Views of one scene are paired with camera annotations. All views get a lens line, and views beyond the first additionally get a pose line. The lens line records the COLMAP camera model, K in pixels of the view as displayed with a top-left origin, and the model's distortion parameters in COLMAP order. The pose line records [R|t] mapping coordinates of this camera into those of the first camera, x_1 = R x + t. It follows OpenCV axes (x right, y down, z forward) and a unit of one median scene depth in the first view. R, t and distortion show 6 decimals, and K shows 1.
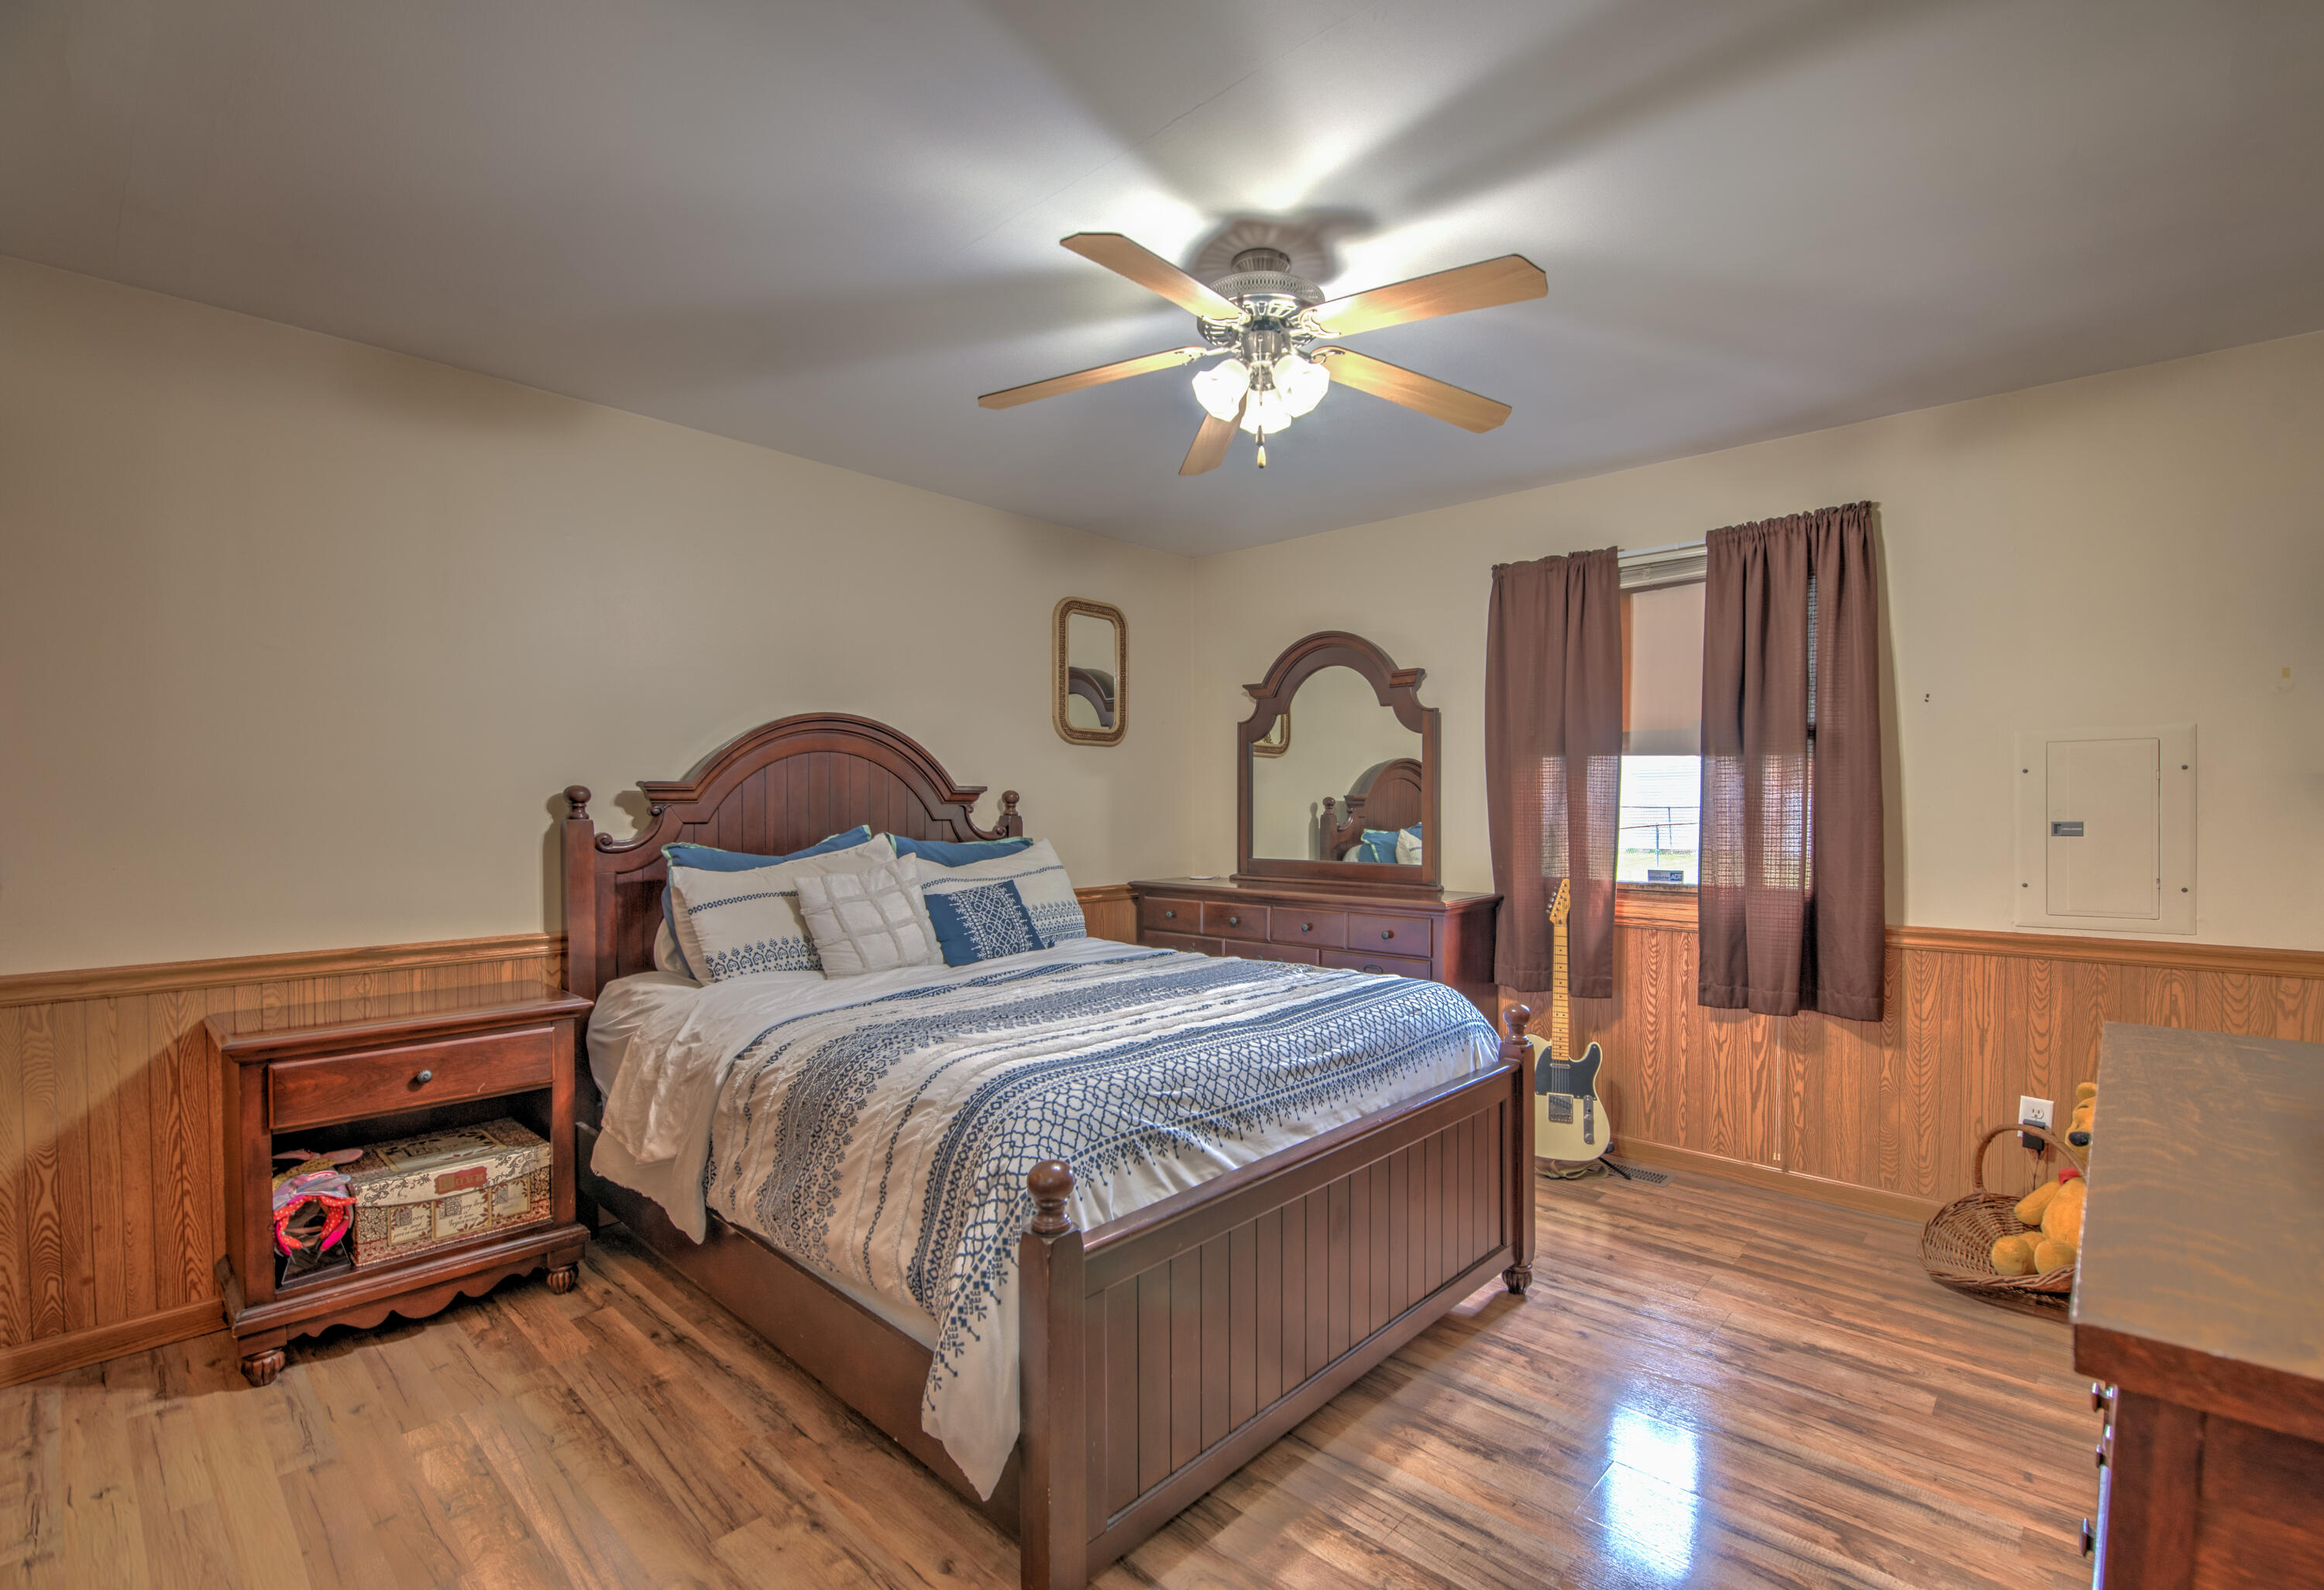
lens RADIAL K [[1021.7, 0, 1162.0], [0, 1021.7, 795.0], [0, 0, 1]] dist [-0.036148, 0.000024]
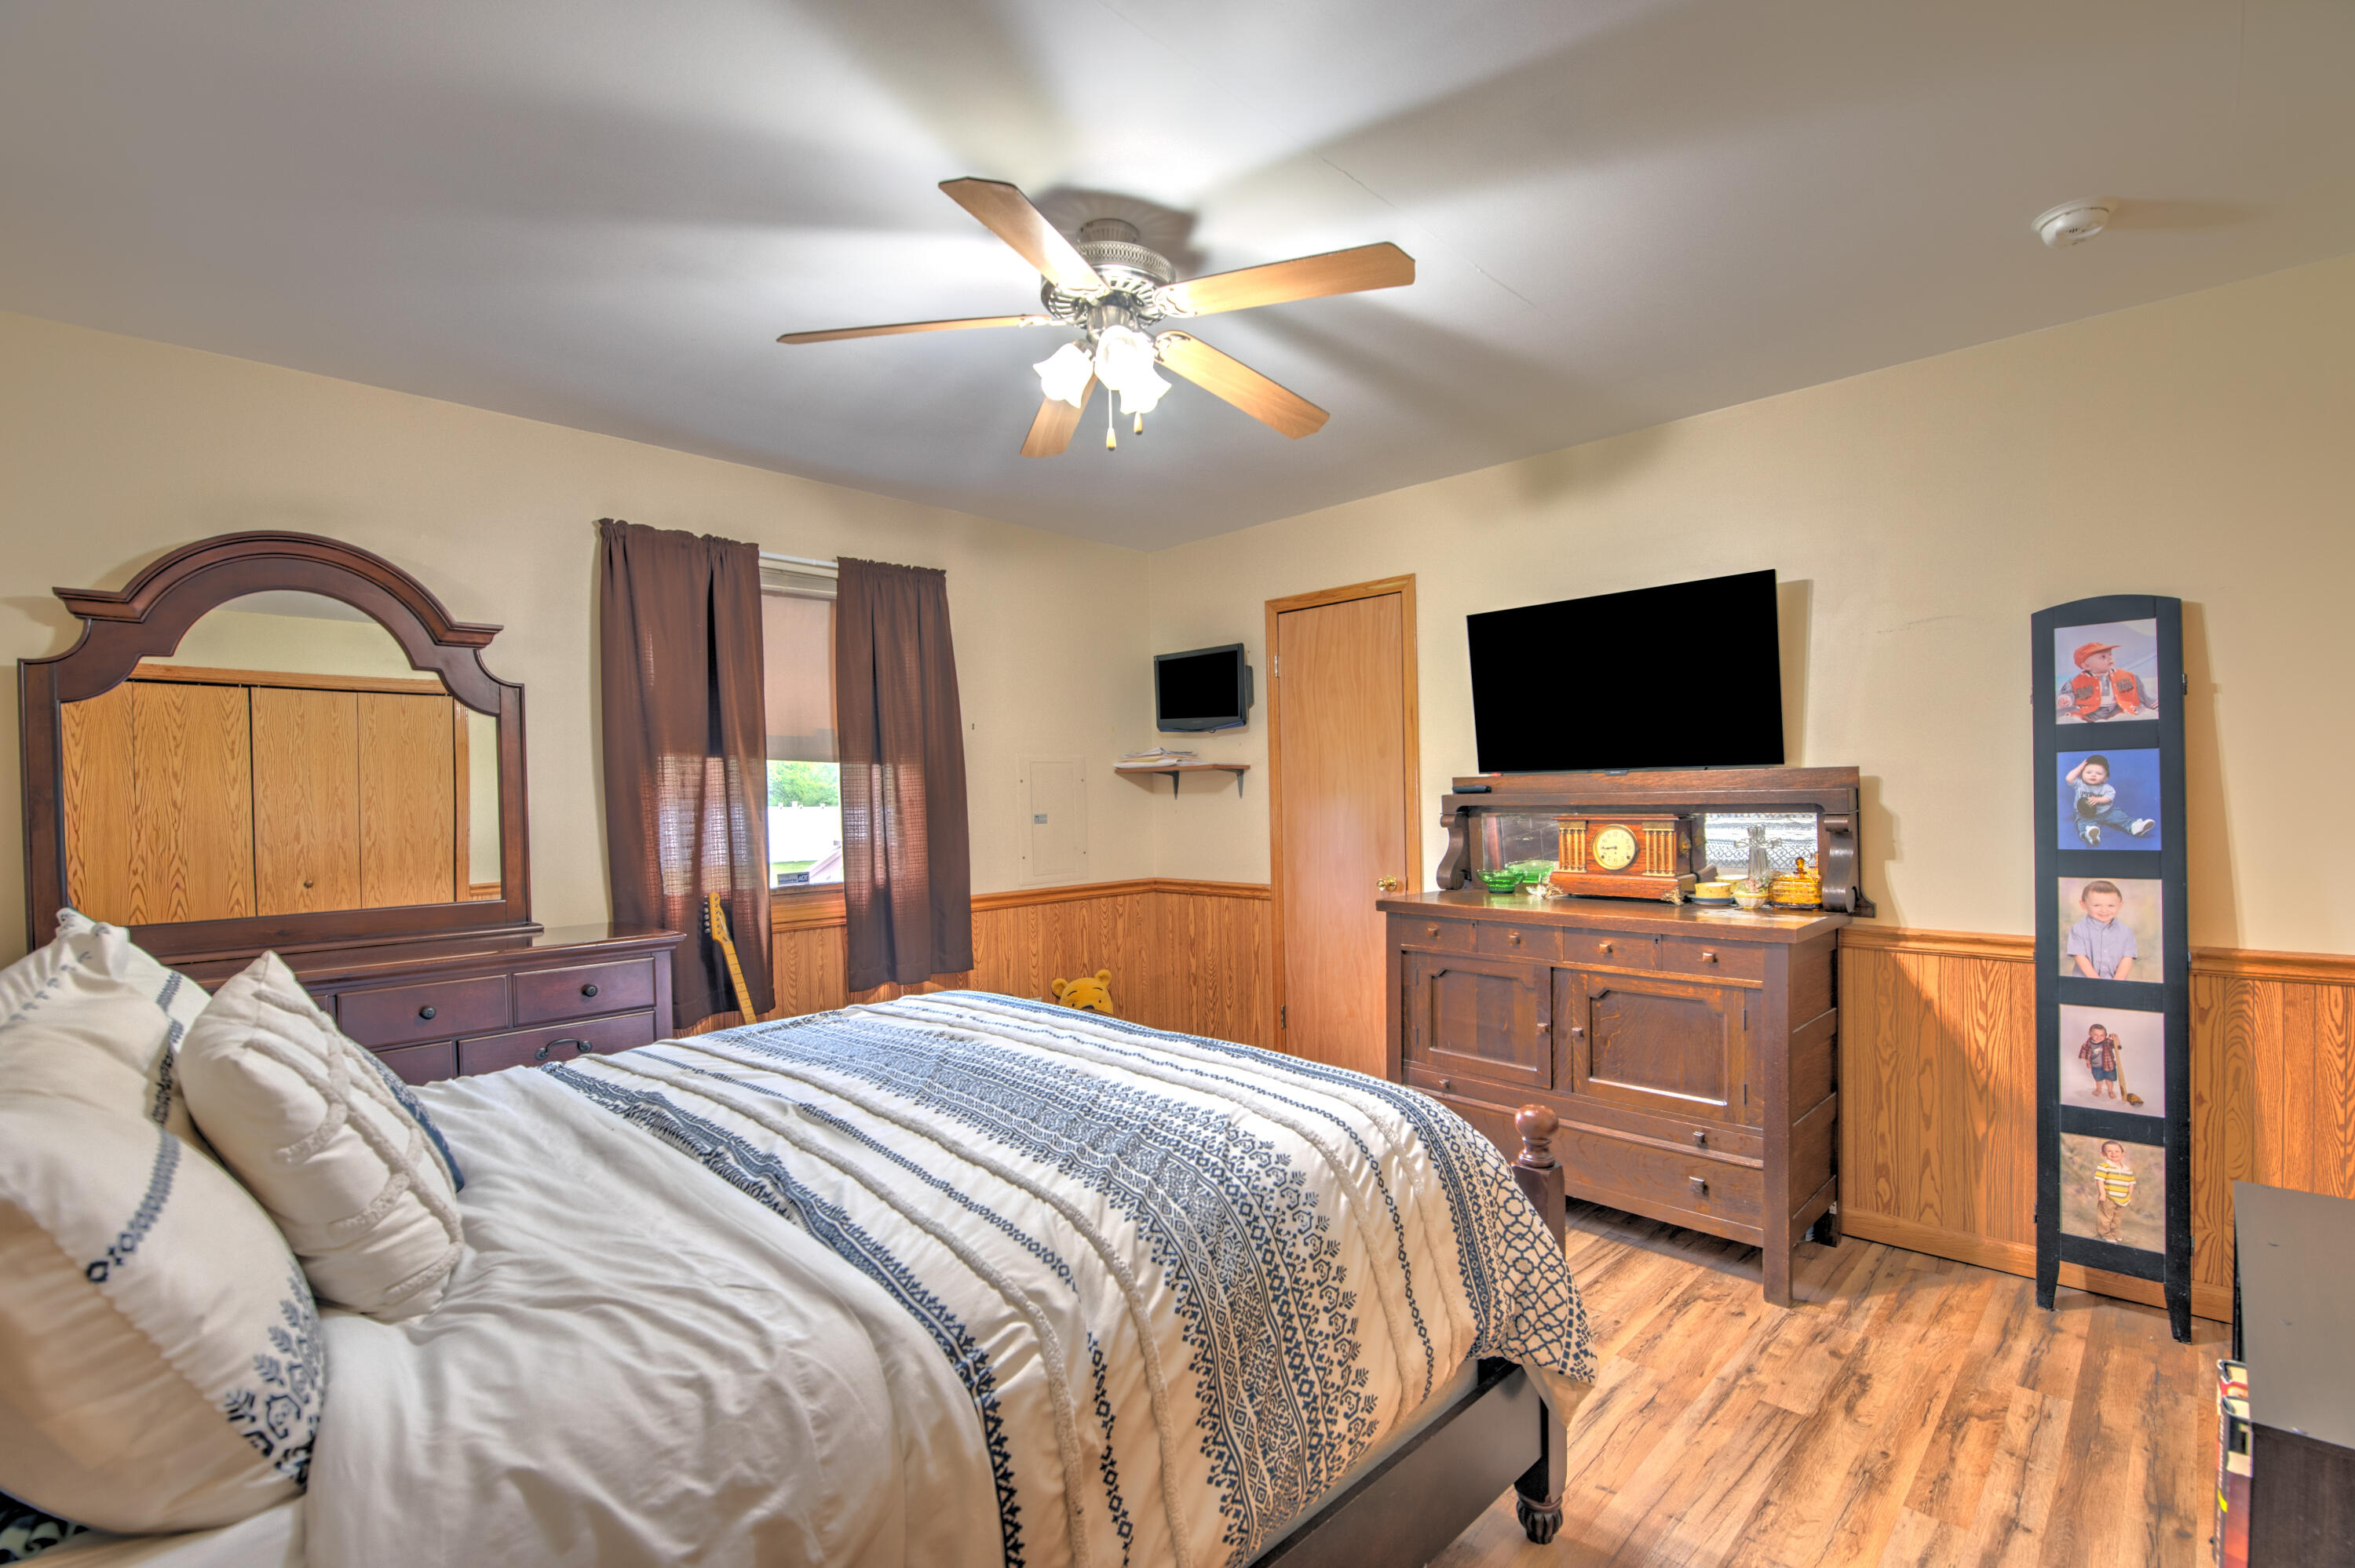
lens RADIAL K [[1025.5, 0, 1189.6], [0, 1025.5, 806.3], [0, 0, 1]] dist [-0.003044, -0.008580]
pose [[0.042939, -0.009721, 0.999030, -0.545180], [0.007940, 0.999924, 0.009389, 0.001361], [-0.999046, 0.007529, 0.043013, 0.566299]]
